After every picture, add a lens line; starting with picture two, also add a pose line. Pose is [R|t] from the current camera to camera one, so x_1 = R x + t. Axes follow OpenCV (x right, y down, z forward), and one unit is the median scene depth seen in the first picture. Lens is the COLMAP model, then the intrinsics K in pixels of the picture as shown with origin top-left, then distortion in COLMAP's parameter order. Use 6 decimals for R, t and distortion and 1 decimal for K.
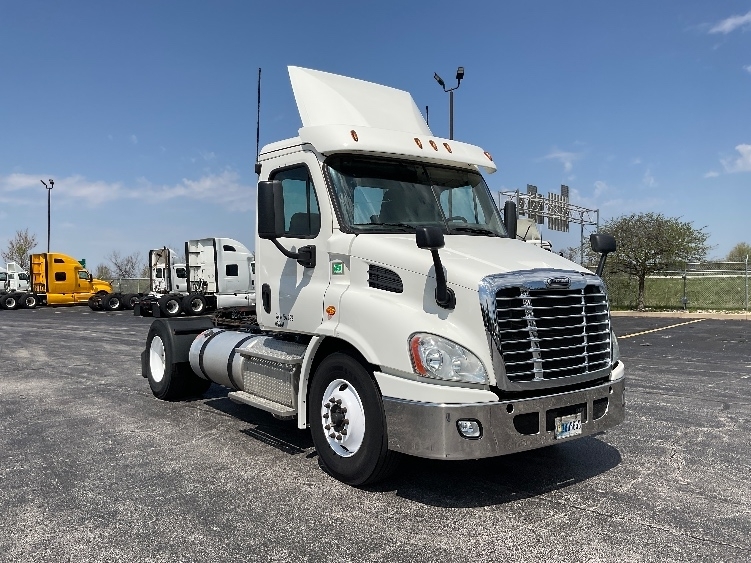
lens RADIAL K [[663.7, 0, 375.5], [0, 663.7, 281.5], [0, 0, 1]] dist [0.003239, -0.001345]
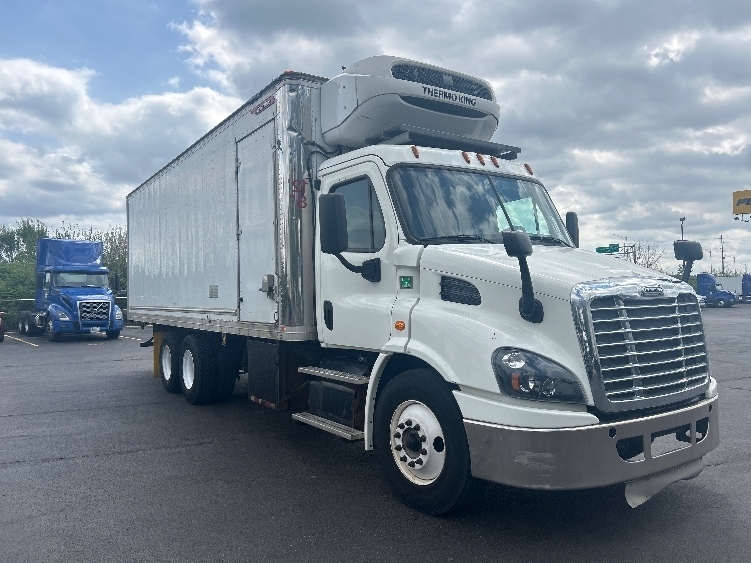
lens RADIAL K [[582.0, 0, 362.3], [0, 582.0, 281.6], [0, 0, 1]] dist [0.015493, -0.001793]
pose [[0.997712, -0.020645, -0.064372, -0.066299], [0.018184, 0.999090, -0.038588, 0.012184], [0.065110, 0.037330, 0.997180, 0.164031]]
